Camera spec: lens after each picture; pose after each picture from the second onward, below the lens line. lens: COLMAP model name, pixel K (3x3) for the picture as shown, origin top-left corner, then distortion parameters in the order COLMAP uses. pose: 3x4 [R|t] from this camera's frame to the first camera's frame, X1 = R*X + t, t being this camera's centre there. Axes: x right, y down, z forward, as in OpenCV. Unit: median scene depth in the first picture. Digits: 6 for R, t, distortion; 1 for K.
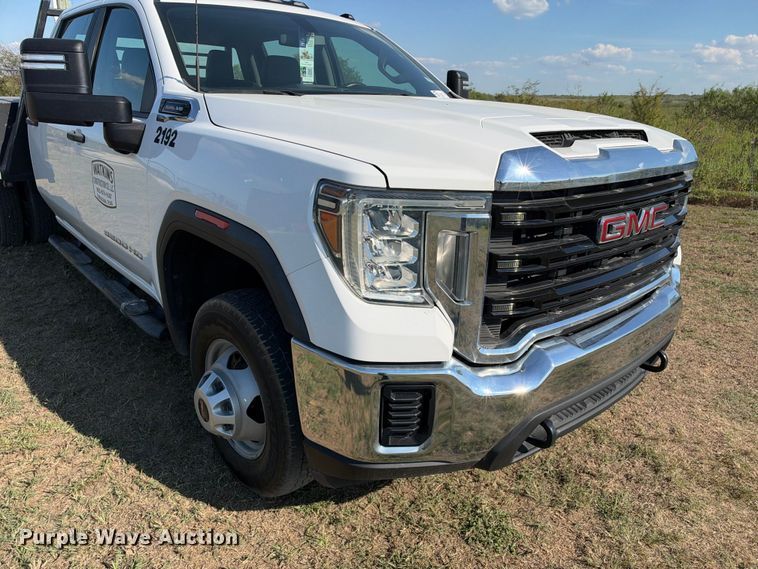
lens RADIAL K [[542.9, 0, 366.5], [0, 542.9, 271.0], [0, 0, 1]] dist [0.025717, -0.049263]
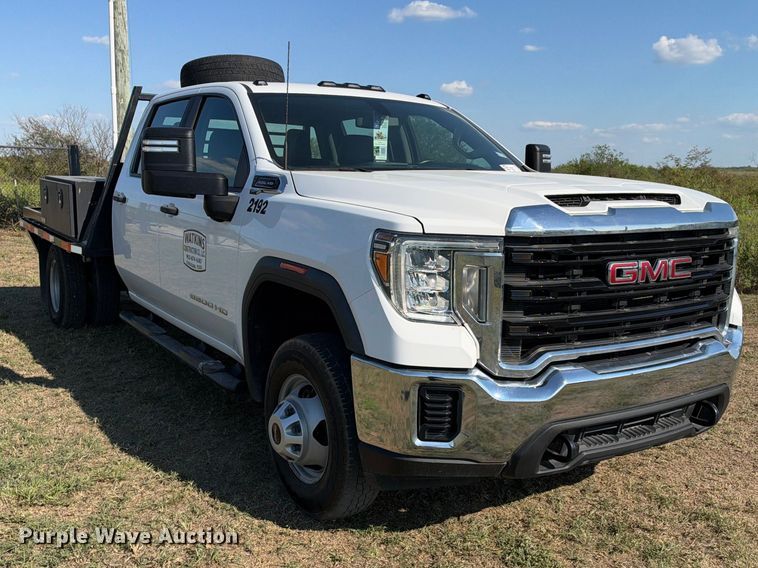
lens RADIAL K [[748.9, 0, 340.8], [0, 748.9, 285.1], [0, 0, 1]] dist [0.225692, -0.378641]
pose [[0.983727, 0.013420, -0.179168, 0.119436], [-0.042998, 0.985813, -0.162247, 0.199810], [0.174449, 0.167310, 0.970348, -0.587971]]
